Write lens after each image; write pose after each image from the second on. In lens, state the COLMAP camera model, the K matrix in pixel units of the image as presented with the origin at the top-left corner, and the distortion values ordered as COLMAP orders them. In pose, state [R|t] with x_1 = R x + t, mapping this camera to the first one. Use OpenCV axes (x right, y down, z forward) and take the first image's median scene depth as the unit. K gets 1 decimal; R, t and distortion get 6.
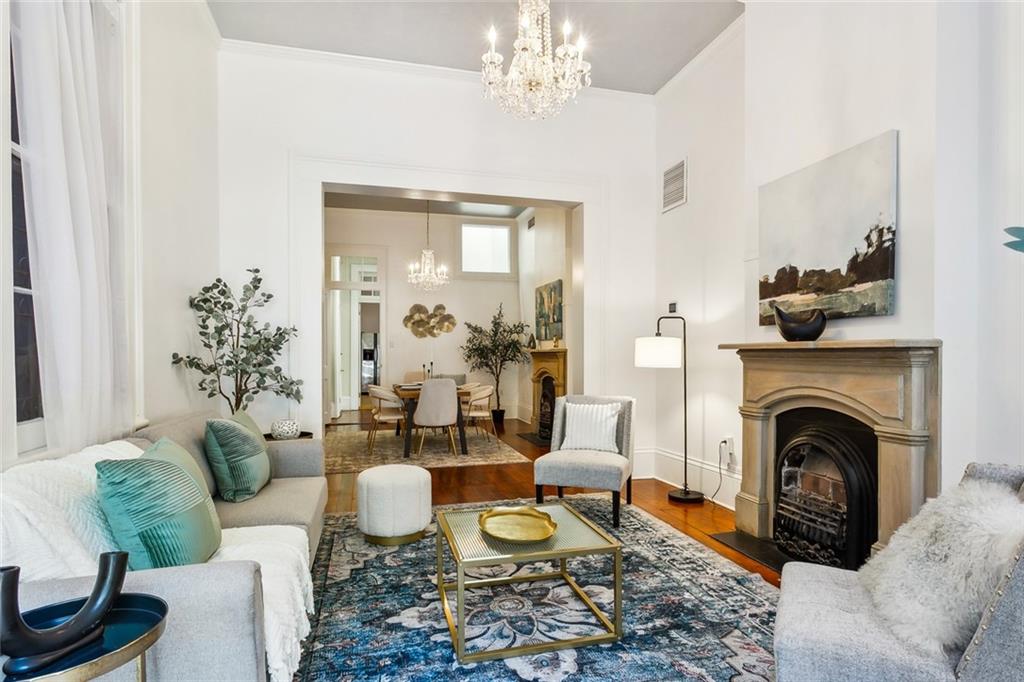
lens RADIAL K [[543.9, 0, 505.7], [0, 543.9, 361.4], [0, 0, 1]] dist [-0.000509, -0.000043]
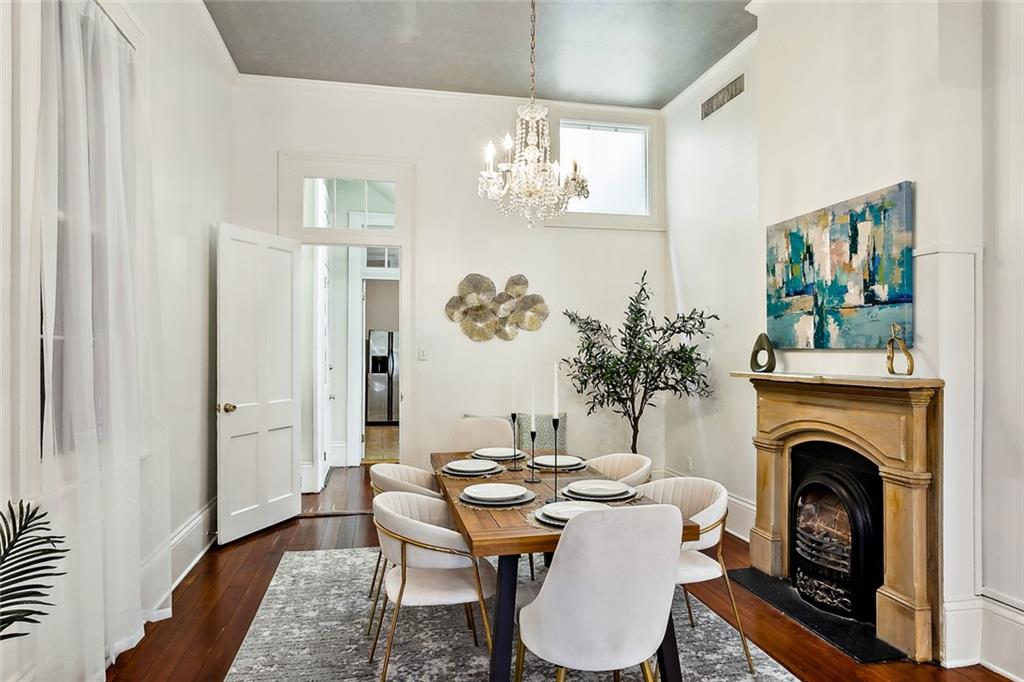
lens RADIAL K [[610.5, 0, 507.5], [0, 610.5, 349.7], [0, 0, 1]] dist [-0.001501, 0.000034]
pose [[0.998962, 0.004381, -0.045335, -0.141671], [-0.005442, 0.999714, -0.023305, -0.030512], [0.045219, 0.023528, 0.998700, 0.591157]]
